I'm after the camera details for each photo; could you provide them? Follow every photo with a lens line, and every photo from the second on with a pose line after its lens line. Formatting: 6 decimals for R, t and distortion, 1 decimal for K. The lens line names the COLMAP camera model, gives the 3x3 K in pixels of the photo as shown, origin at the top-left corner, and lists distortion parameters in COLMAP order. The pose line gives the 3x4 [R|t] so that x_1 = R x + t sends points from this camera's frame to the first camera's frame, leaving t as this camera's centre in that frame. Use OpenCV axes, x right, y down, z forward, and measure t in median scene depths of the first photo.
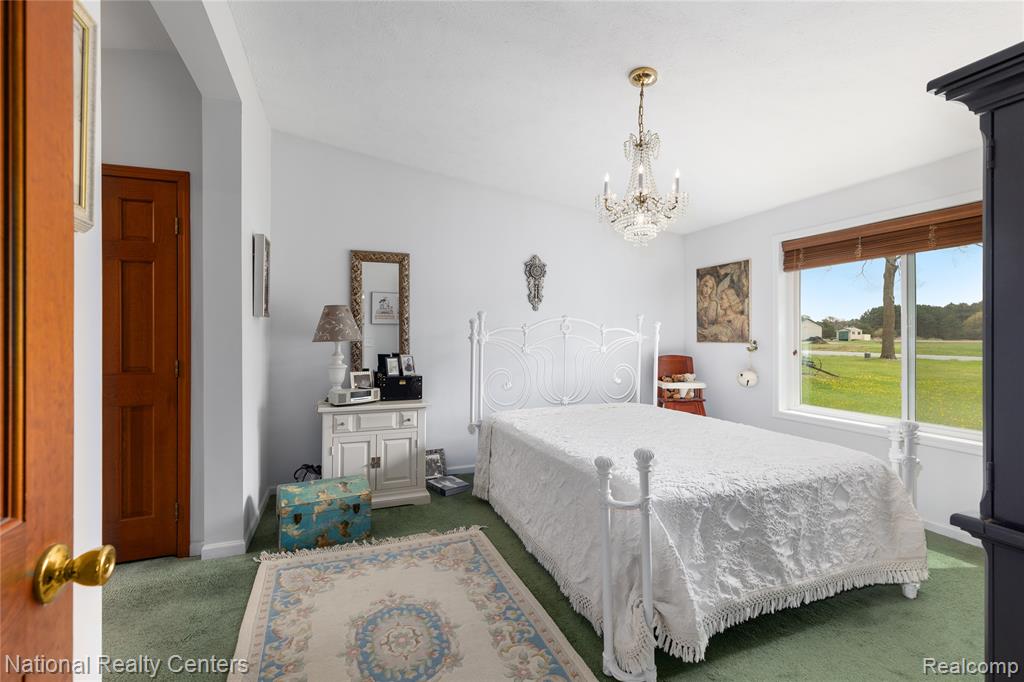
lens RADIAL K [[457.5, 0, 508.1], [0, 457.5, 336.5], [0, 0, 1]] dist [0.007184, -0.001040]
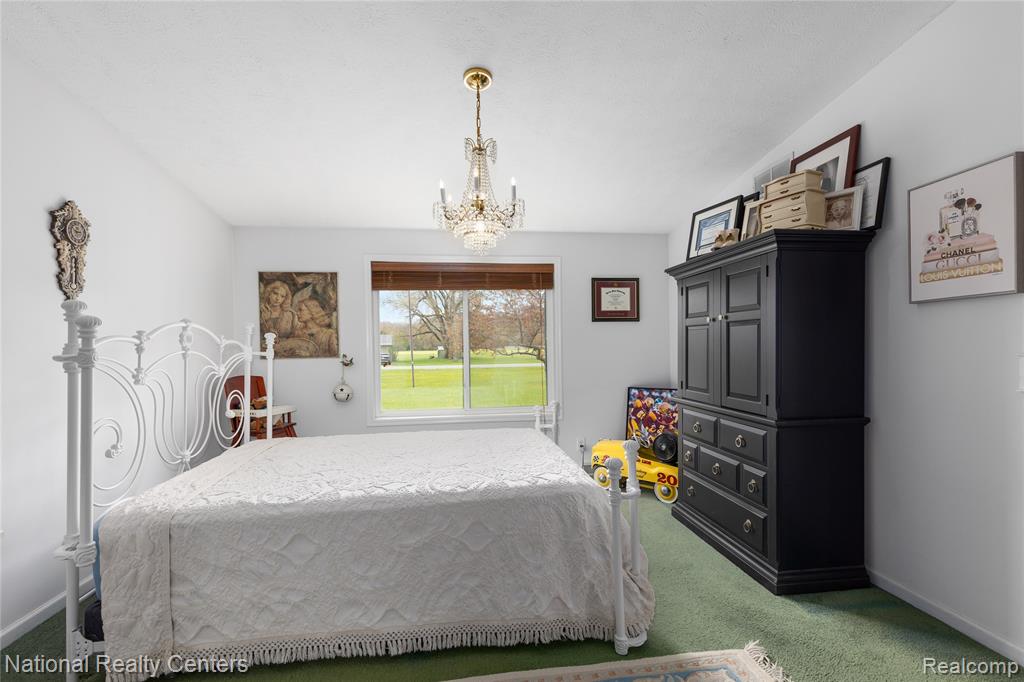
lens RADIAL K [[457.5, 0, 507.8], [0, 457.5, 344.8], [0, 0, 1]] dist [0.007184, -0.001040]
pose [[0.267693, 0.000651, 0.963504, -0.312198], [0.011872, 0.999922, -0.003974, -0.004535], [-0.963431, 0.012503, 0.267664, 0.373639]]
